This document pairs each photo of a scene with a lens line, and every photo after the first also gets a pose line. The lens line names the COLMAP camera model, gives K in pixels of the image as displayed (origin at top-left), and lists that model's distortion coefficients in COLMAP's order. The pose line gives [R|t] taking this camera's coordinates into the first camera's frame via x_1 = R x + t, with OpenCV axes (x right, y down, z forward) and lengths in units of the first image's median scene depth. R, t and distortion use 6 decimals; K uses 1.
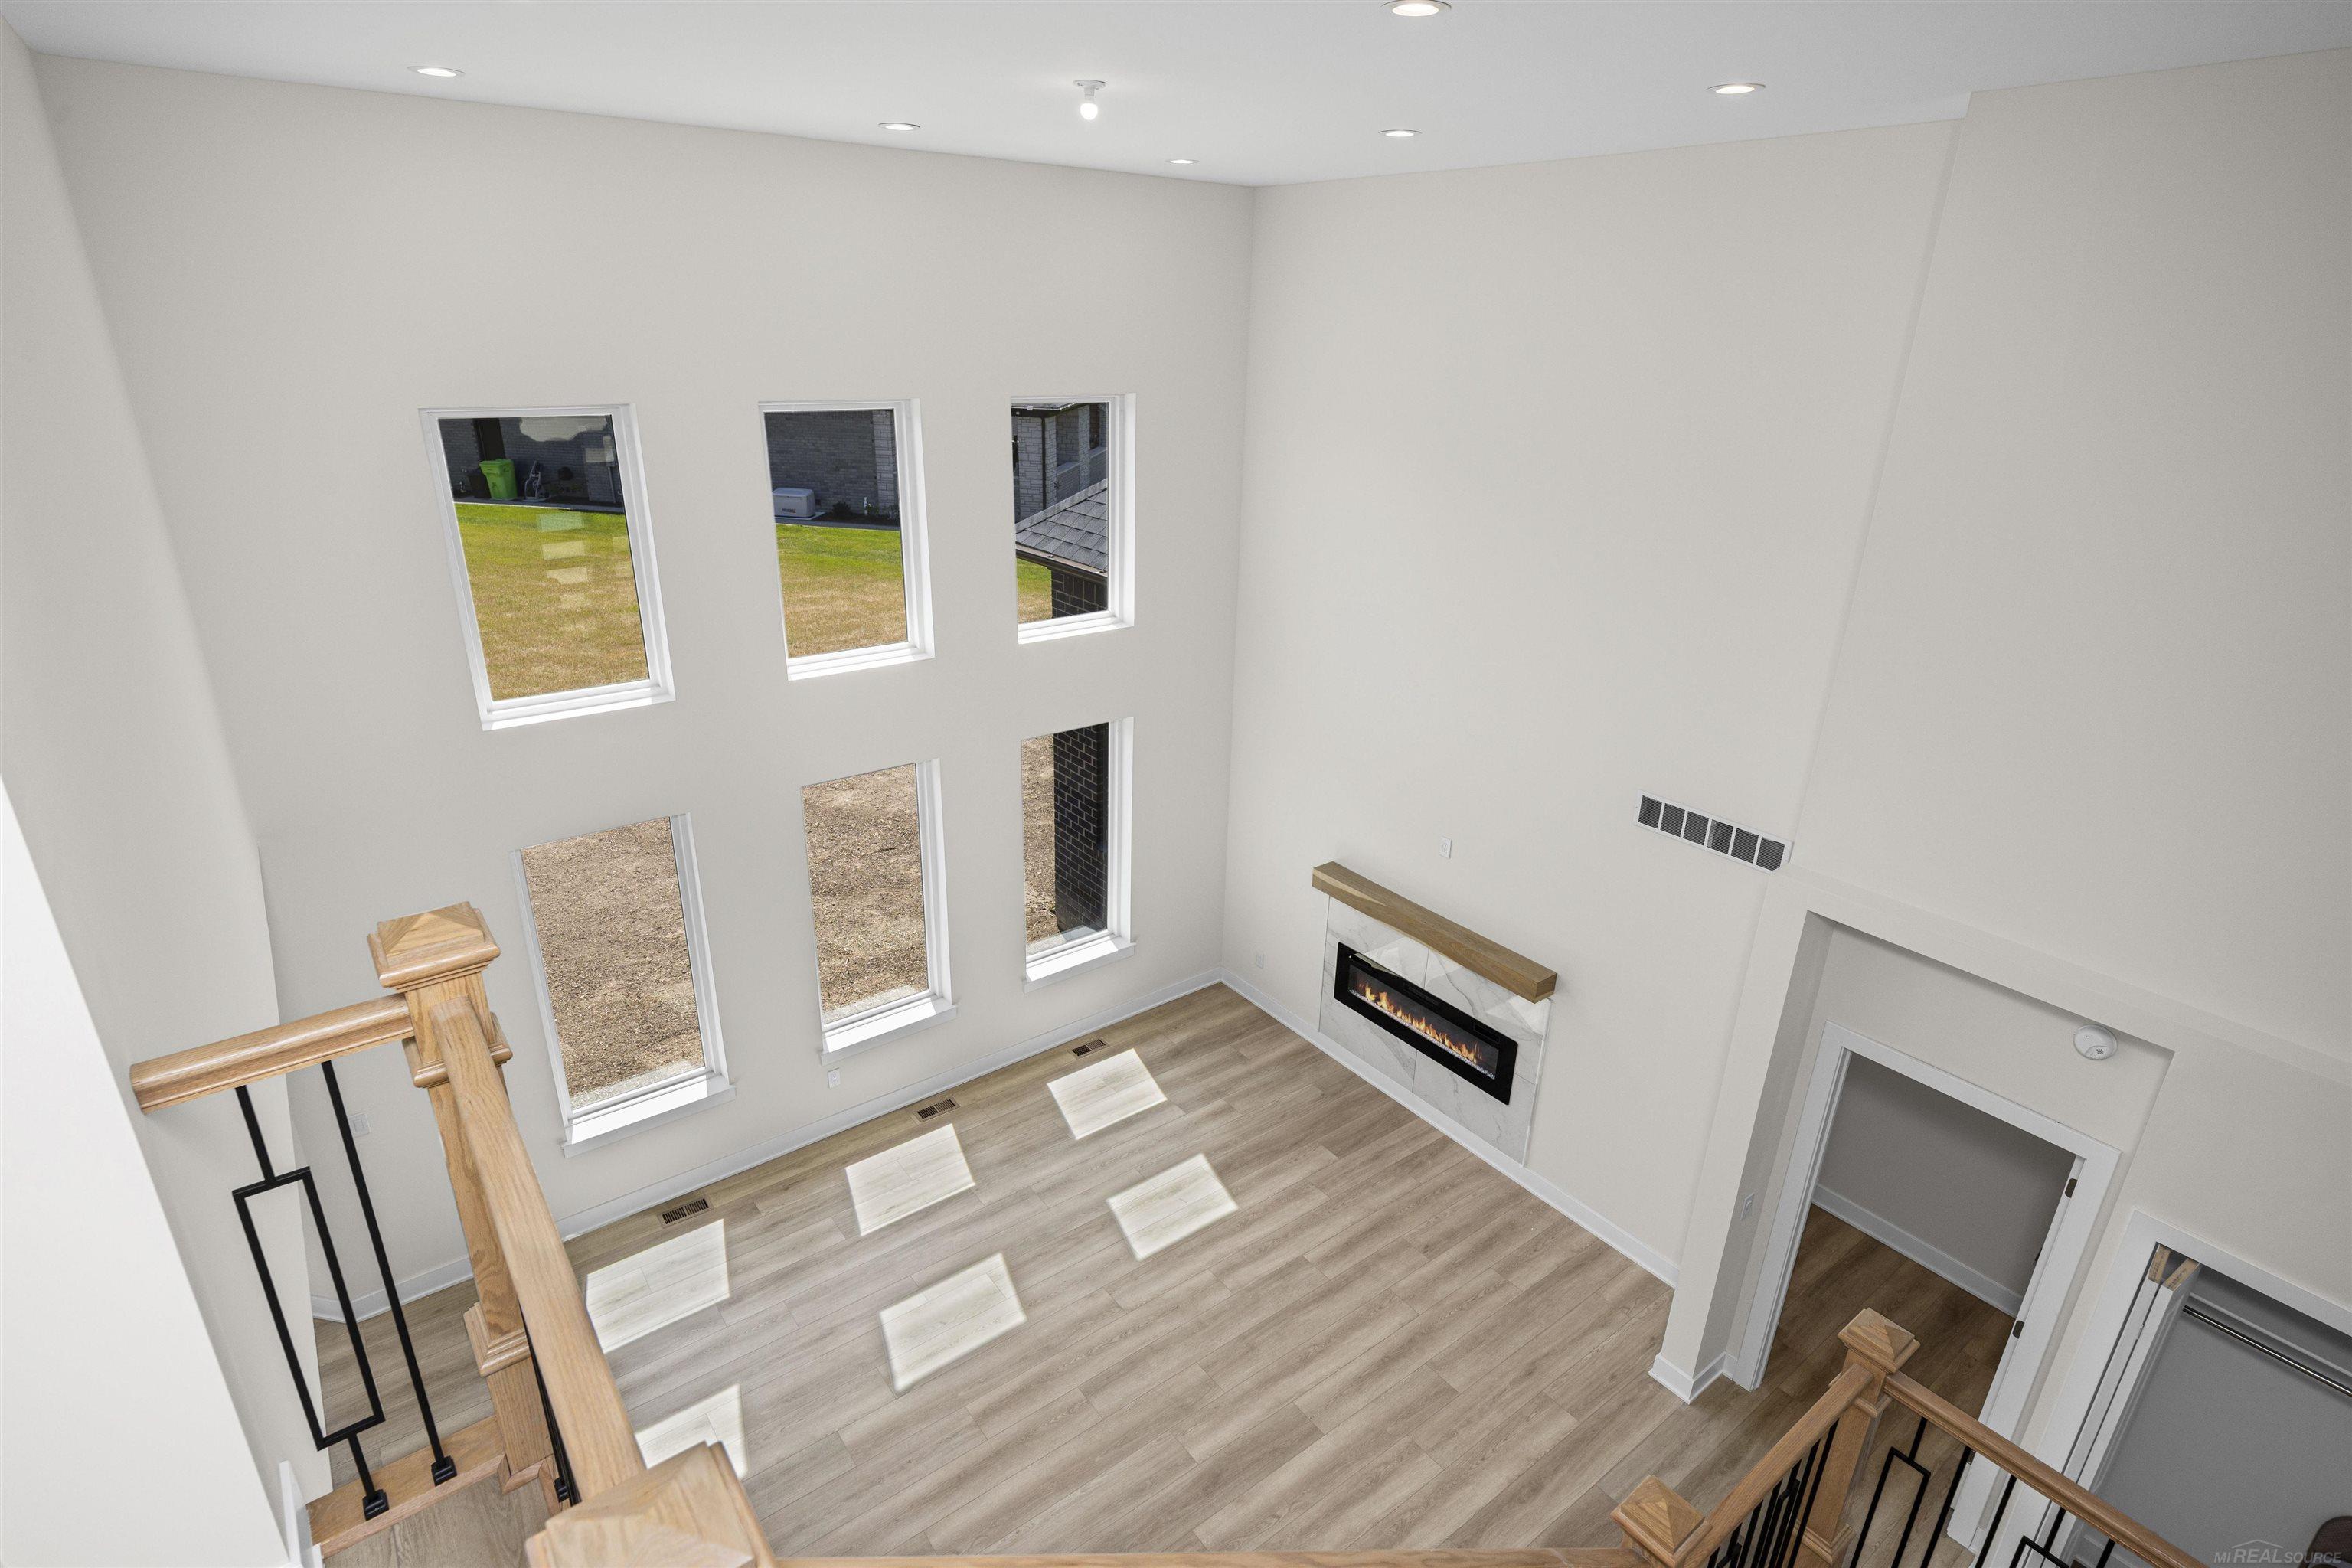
lens RADIAL K [[1207.3, 0, 1169.4], [0, 1207.3, 780.1], [0, 0, 1]] dist [0.006367, -0.000130]
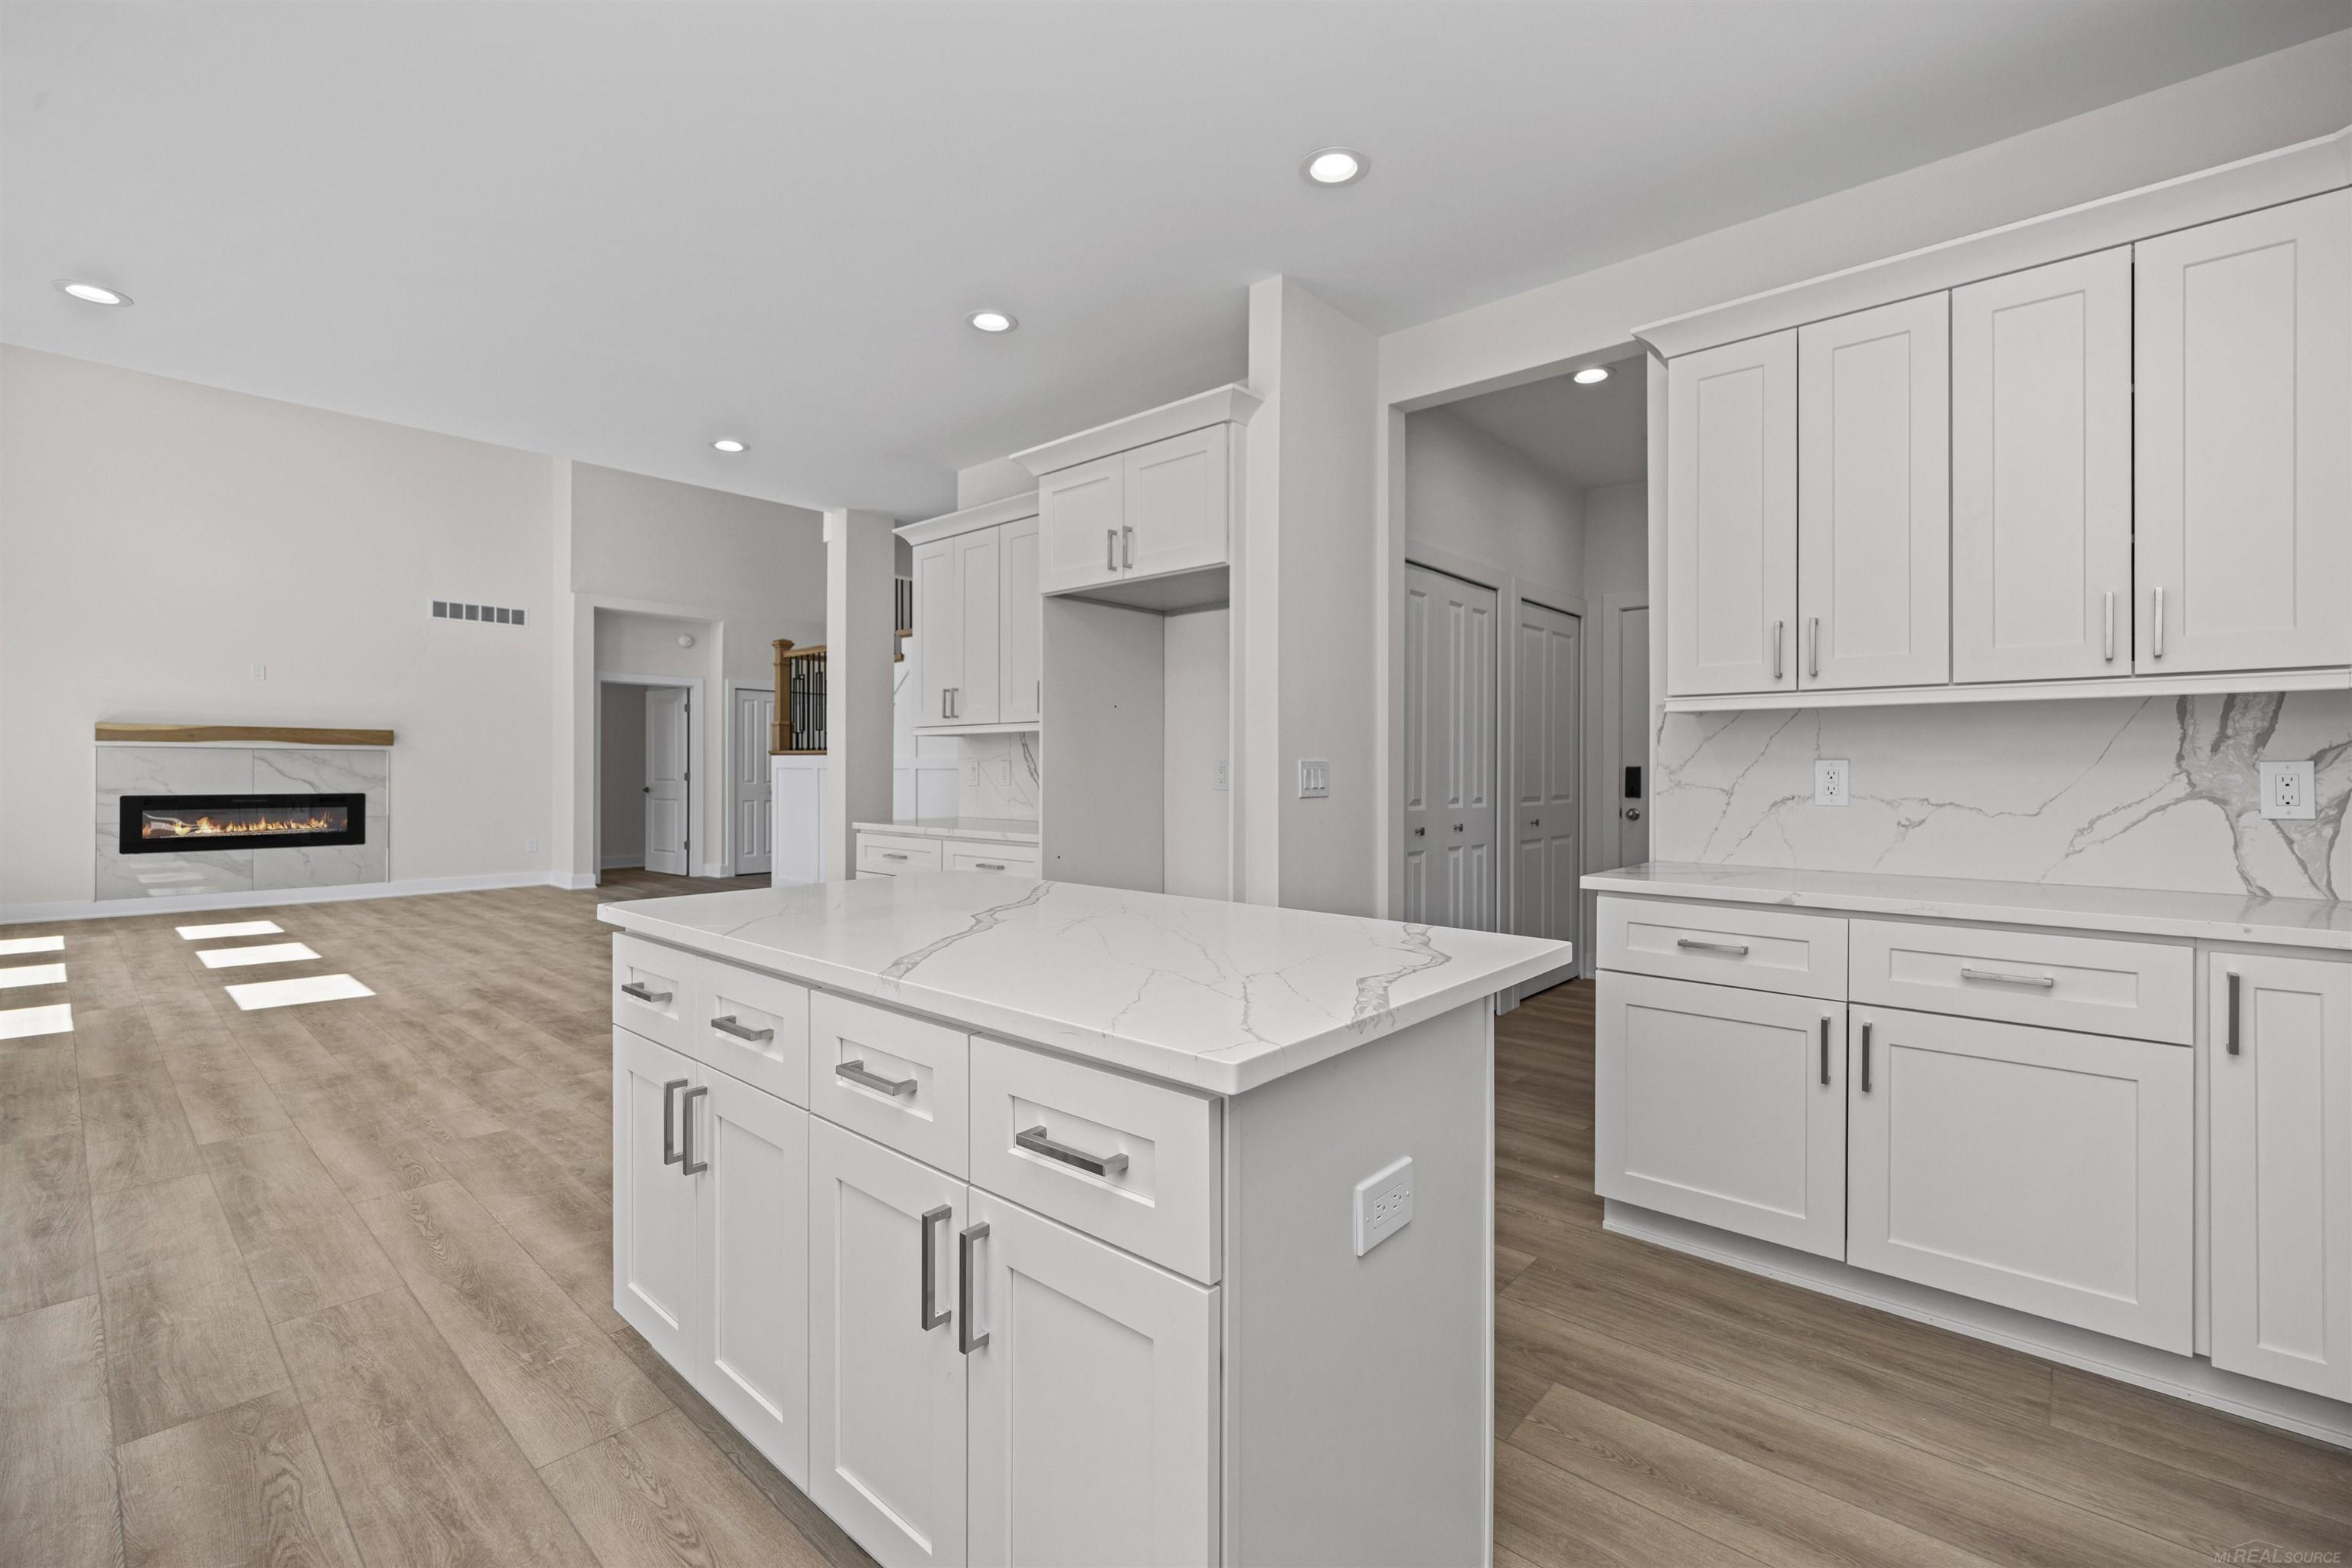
lens RADIAL K [[1018.5, 0, 1180.0], [0, 1018.5, 765.0], [0, 0, 1]] dist [0.001661, 0.001716]
pose [[-0.209491, -0.016780, 0.977667, -1.289978], [0.359219, 0.928617, 0.092910, 0.483898], [-0.909437, 0.370660, -0.188510, 0.358415]]
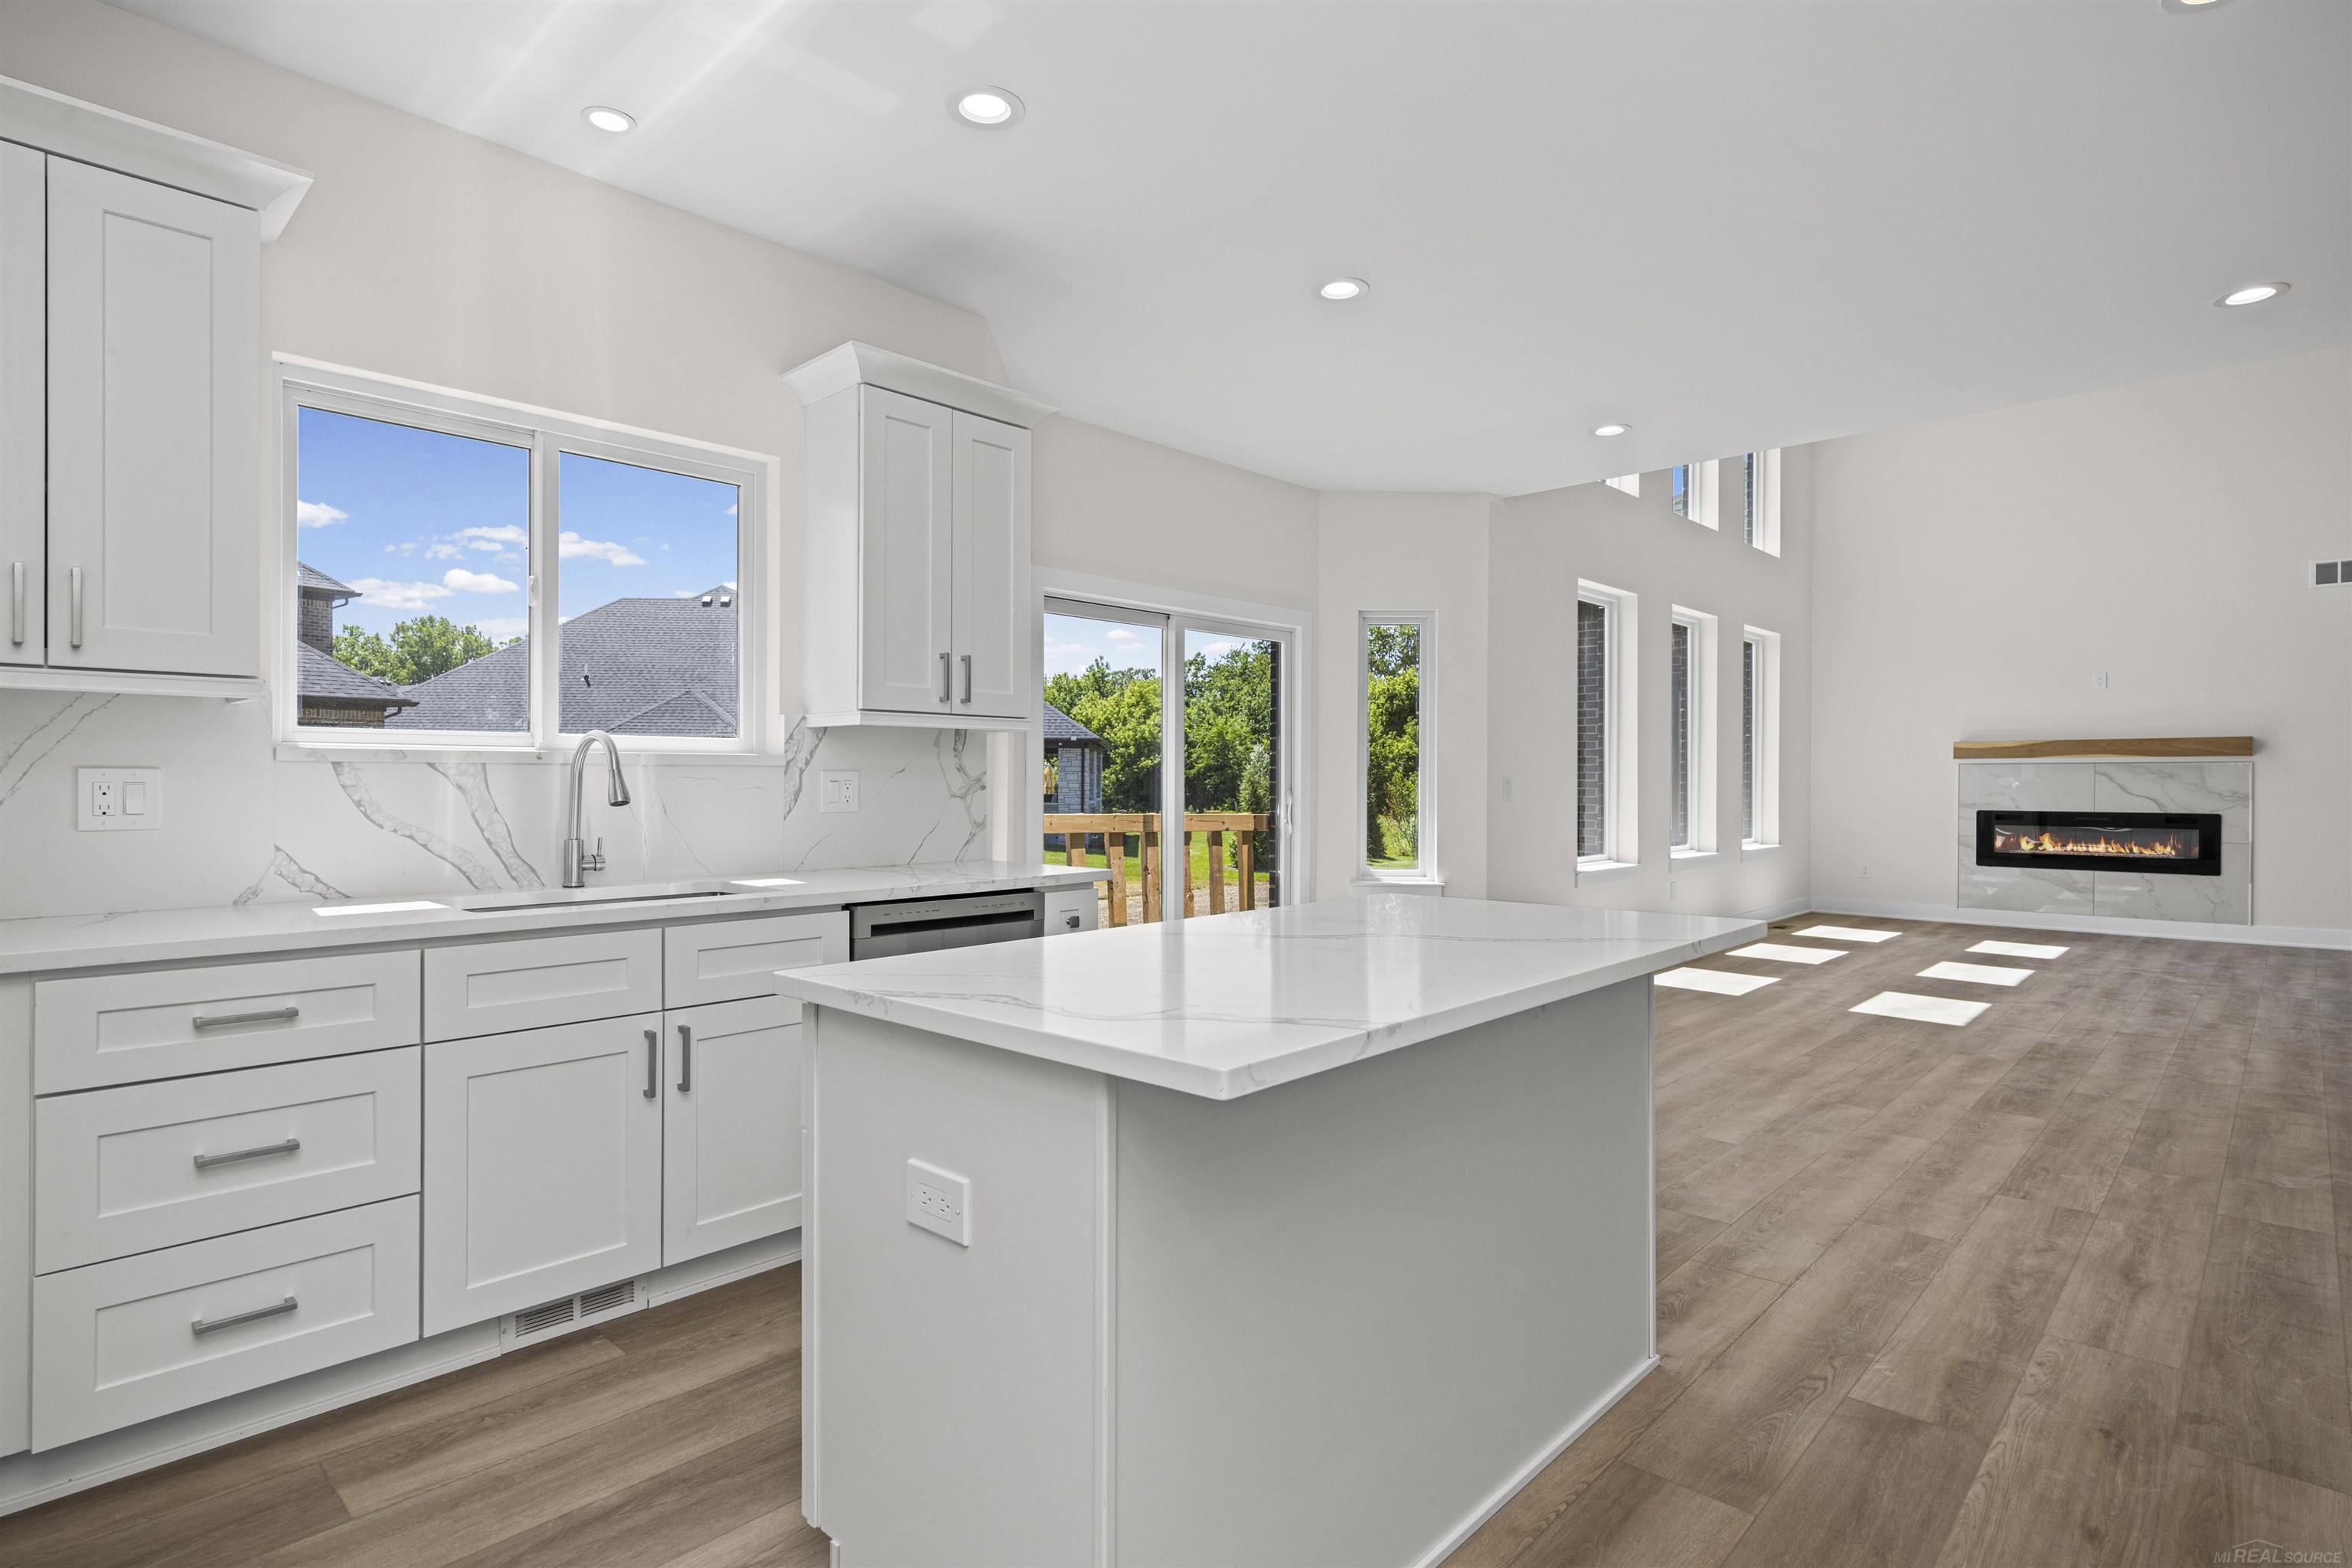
lens RADIAL K [[1207.3, 0, 1178.2], [0, 1207.3, 782.7], [0, 0, 1]] dist [0.006367, -0.000130]
pose [[0.982743, -0.018889, 0.184011, -1.097965], [0.085748, 0.927955, -0.362694, 0.612885], [-0.163903, 0.372213, 0.913561, 0.049281]]
